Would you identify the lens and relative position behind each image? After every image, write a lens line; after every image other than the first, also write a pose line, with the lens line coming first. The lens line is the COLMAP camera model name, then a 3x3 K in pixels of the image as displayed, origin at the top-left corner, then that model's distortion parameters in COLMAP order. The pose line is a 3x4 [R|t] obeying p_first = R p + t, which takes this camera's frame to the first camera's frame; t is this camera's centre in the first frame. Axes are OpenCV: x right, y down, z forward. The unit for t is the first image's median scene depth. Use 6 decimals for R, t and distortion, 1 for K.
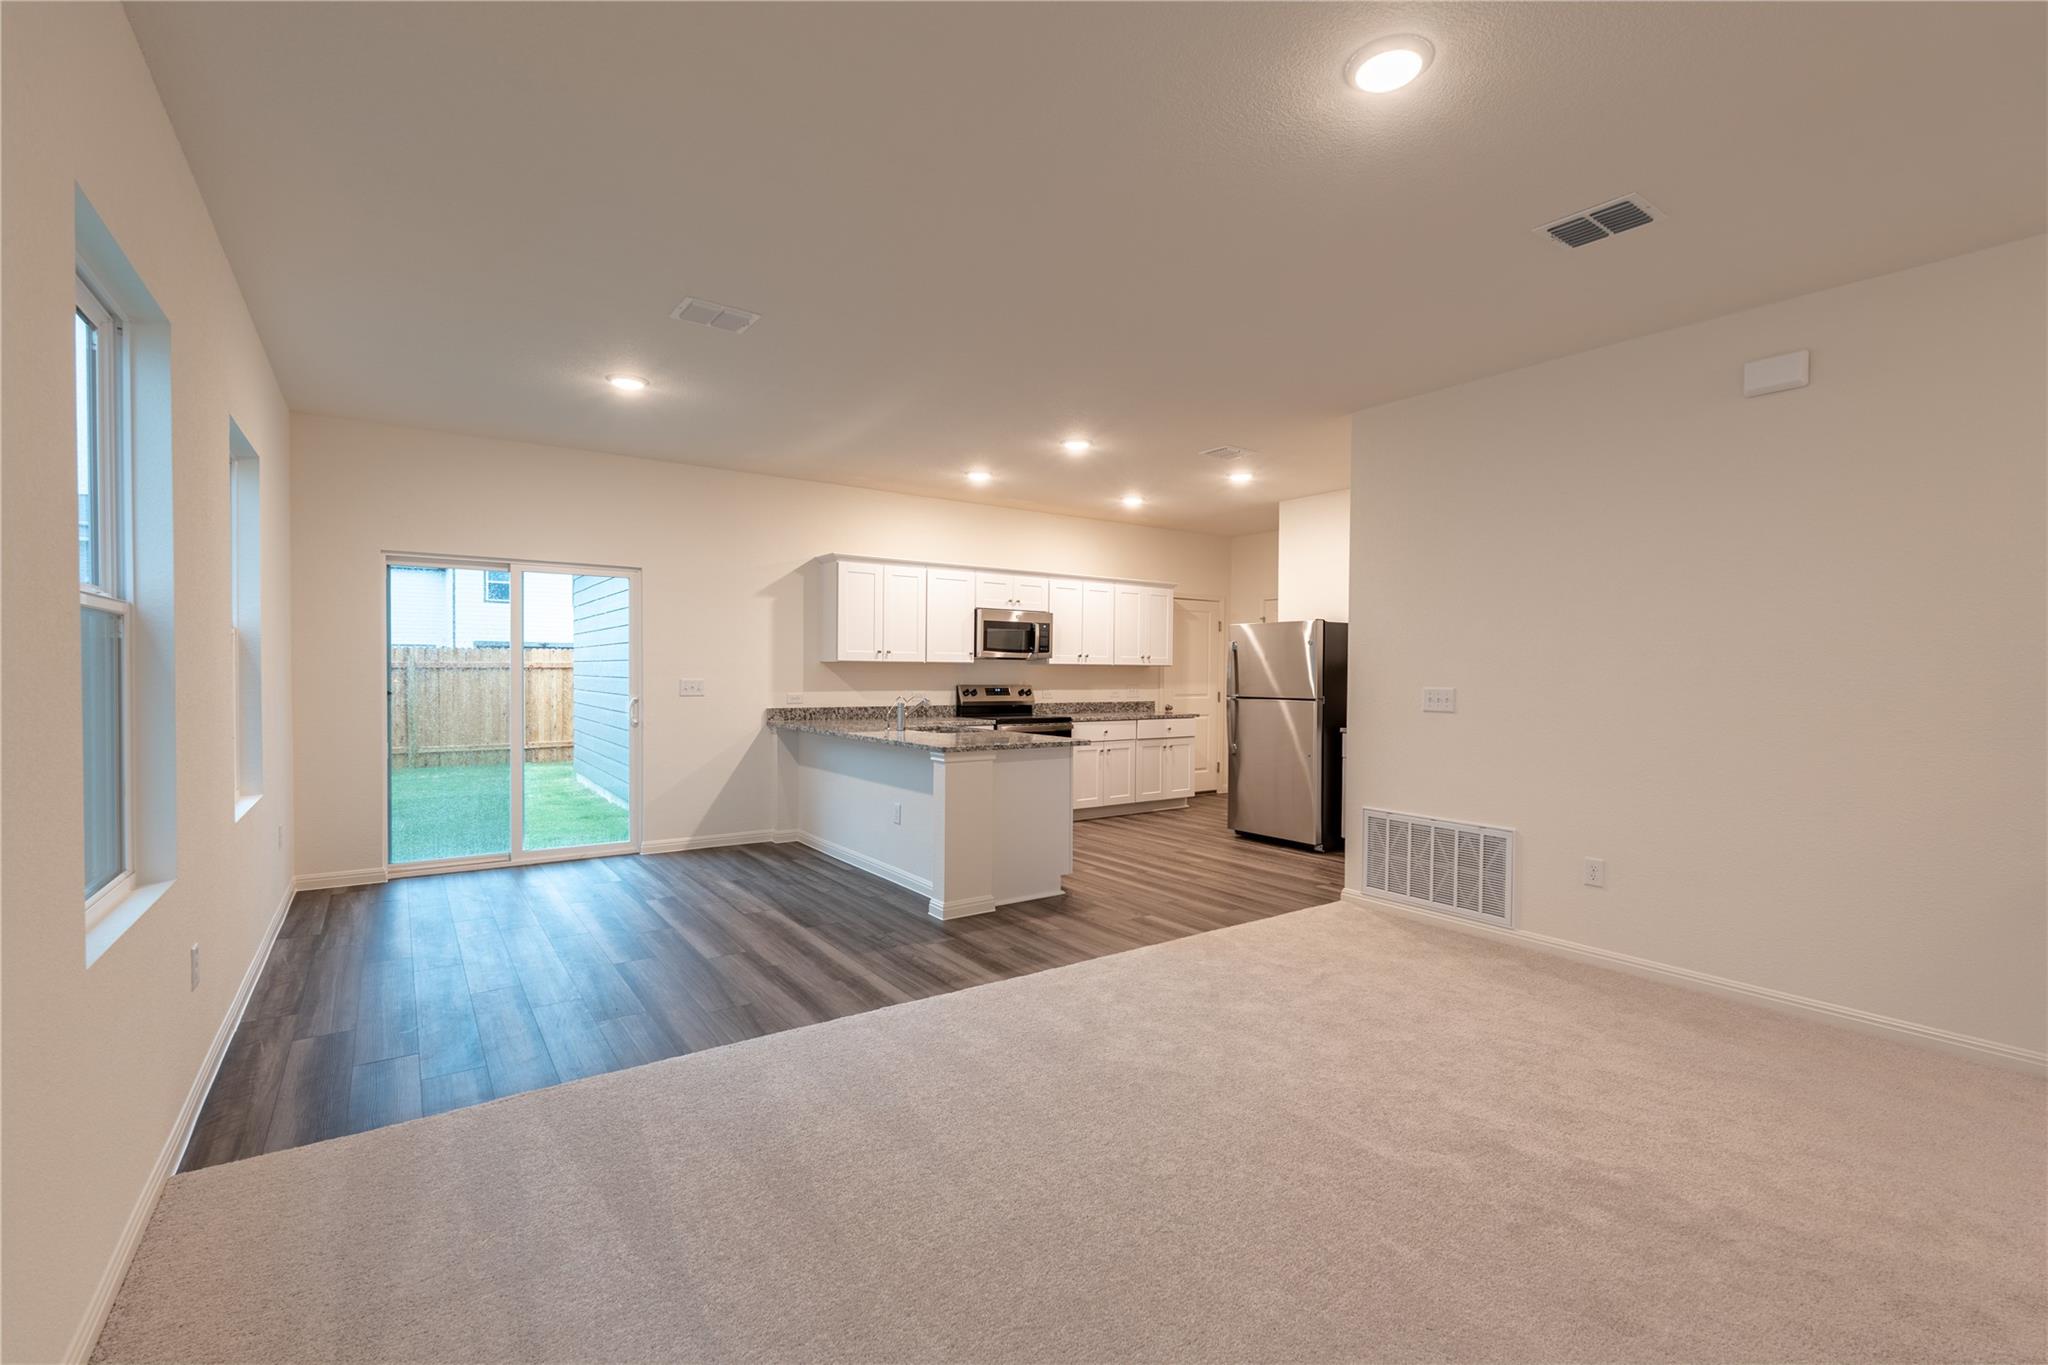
lens RADIAL K [[892.5, 0, 1025.1], [0, 892.5, 685.7], [0, 0, 1]] dist [-0.003326, 0.000345]
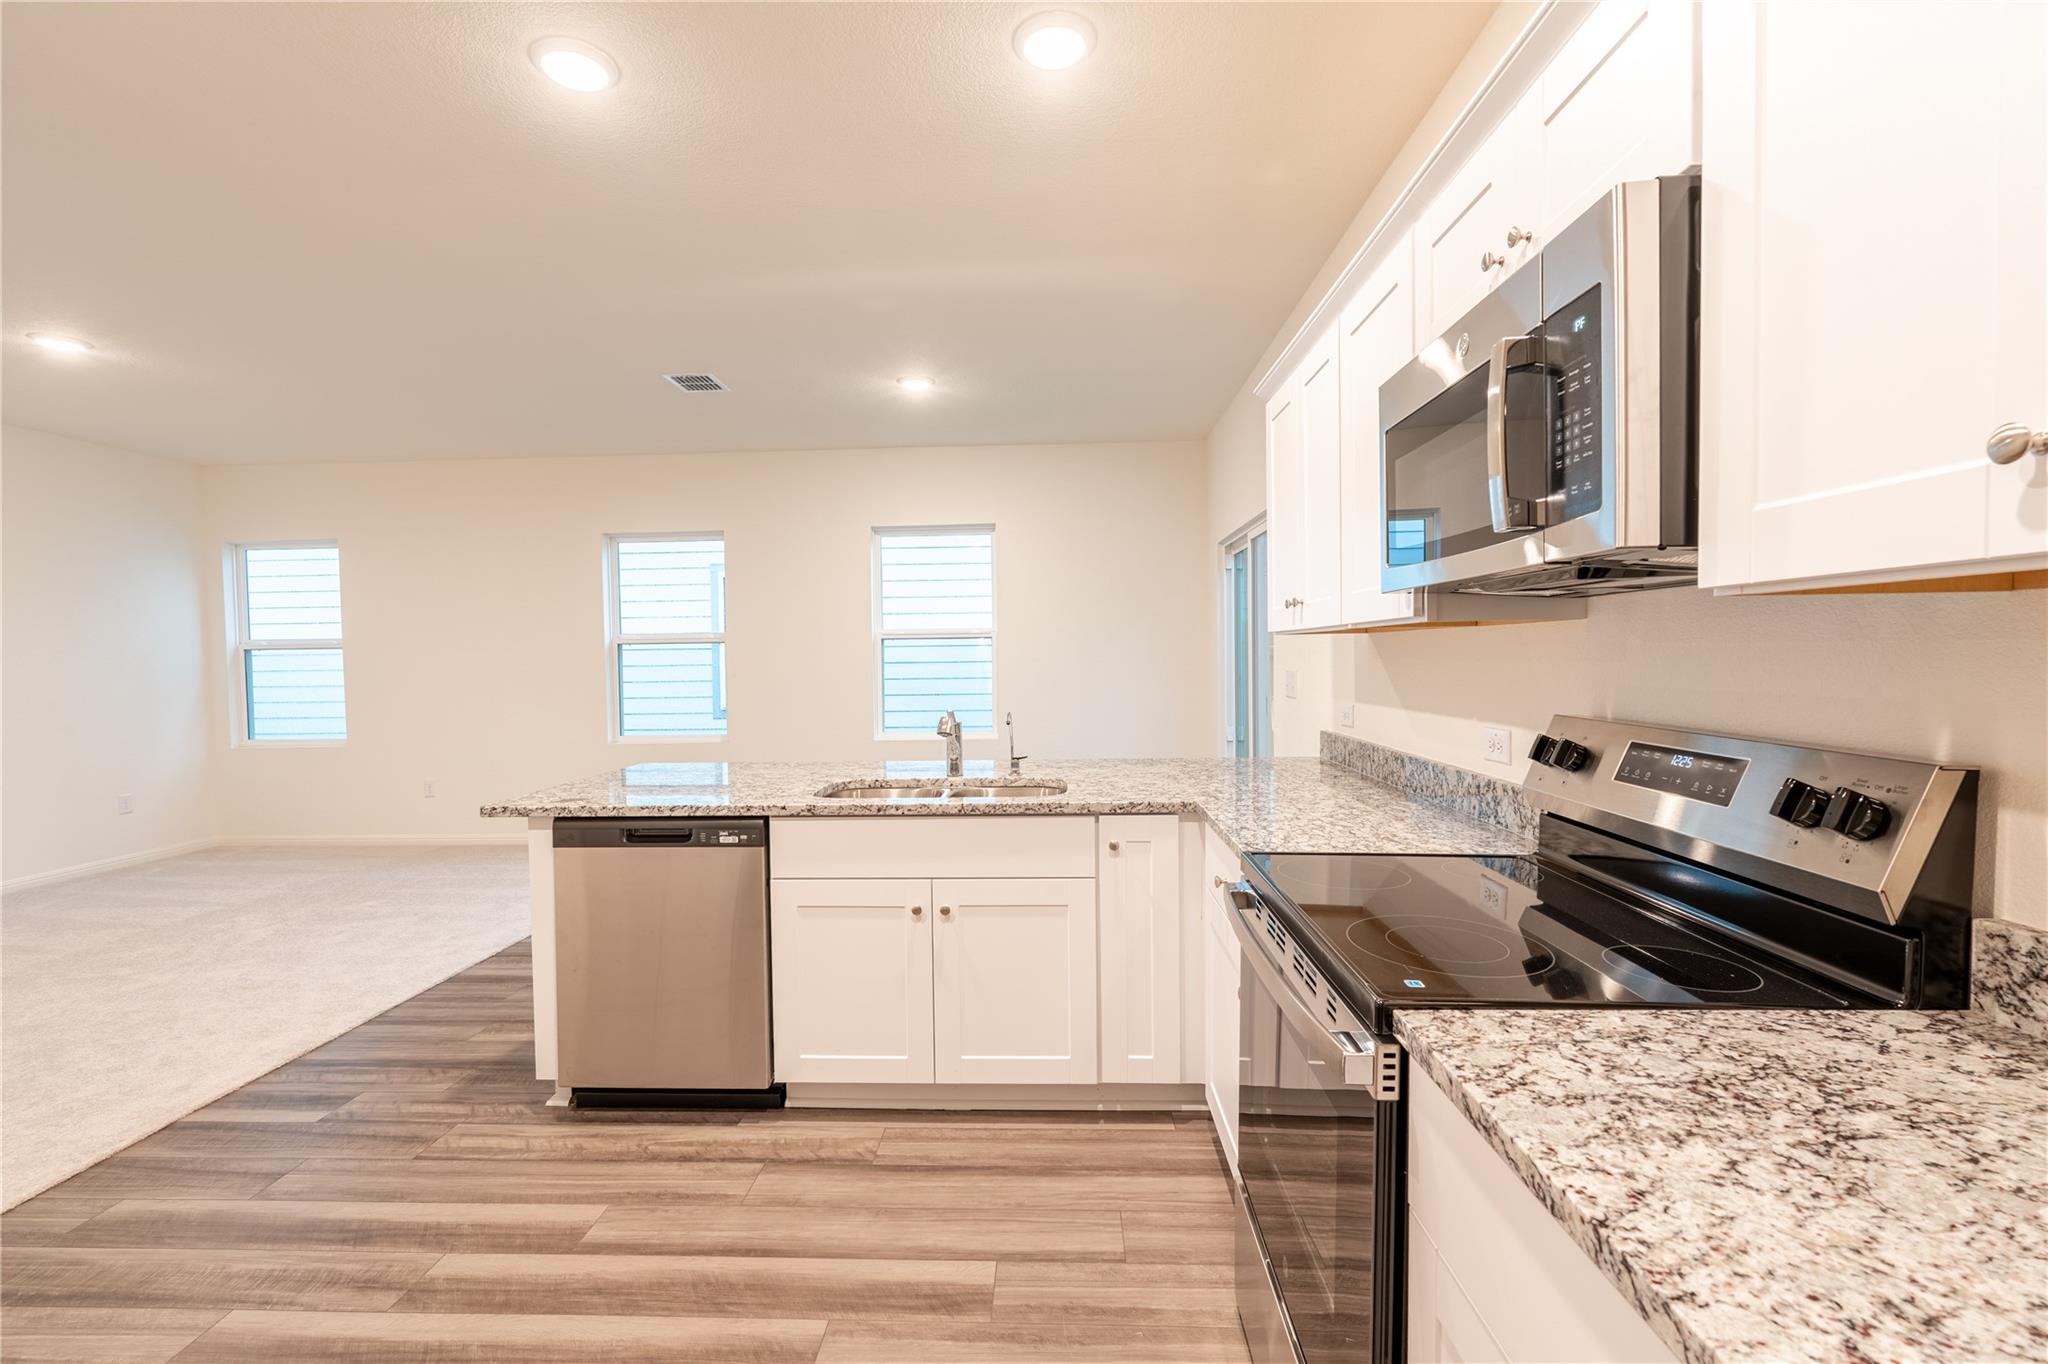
lens RADIAL K [[895.2, 0, 1027.7], [0, 895.2, 673.5], [0, 0, 1]] dist [-0.001374, -0.000178]
pose [[-0.606964, 0.018204, -0.794521, 0.207176], [-0.003326, 0.999671, 0.025445, -0.018817], [0.794722, 0.018087, -0.606704, 1.133214]]
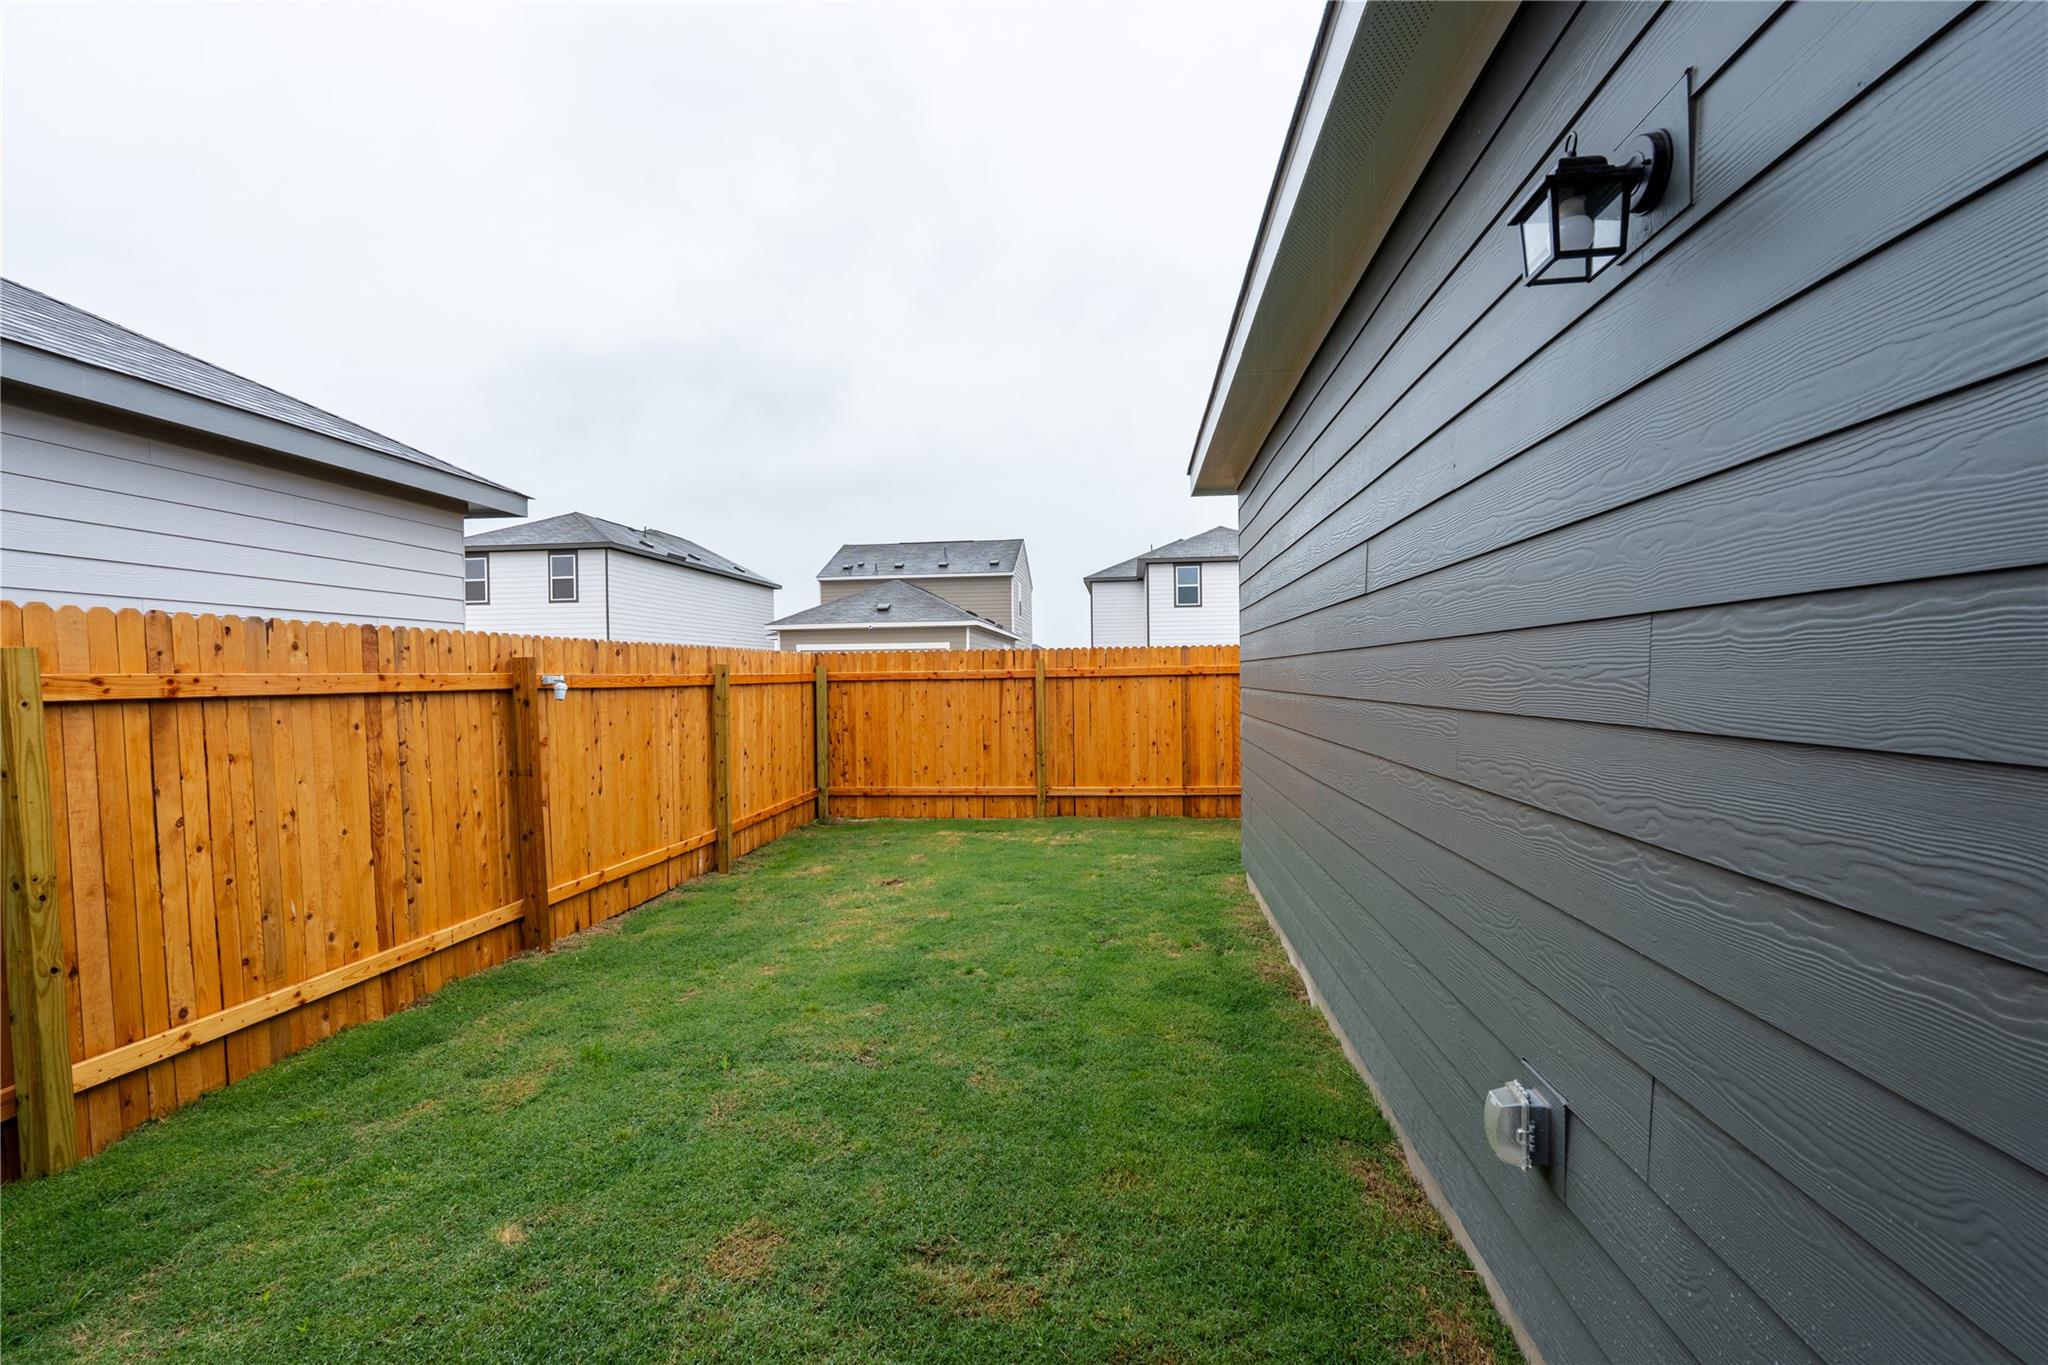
lens RADIAL K [[892.5, 0, 1025.1], [0, 892.5, 685.7], [0, 0, 1]] dist [-0.003326, 0.000345]
pose [[0.744498, -0.009570, -0.667556, -0.406742], [0.007520, 0.999954, -0.005949, -0.017013], [0.667582, -0.000591, 0.744536, 0.855532]]
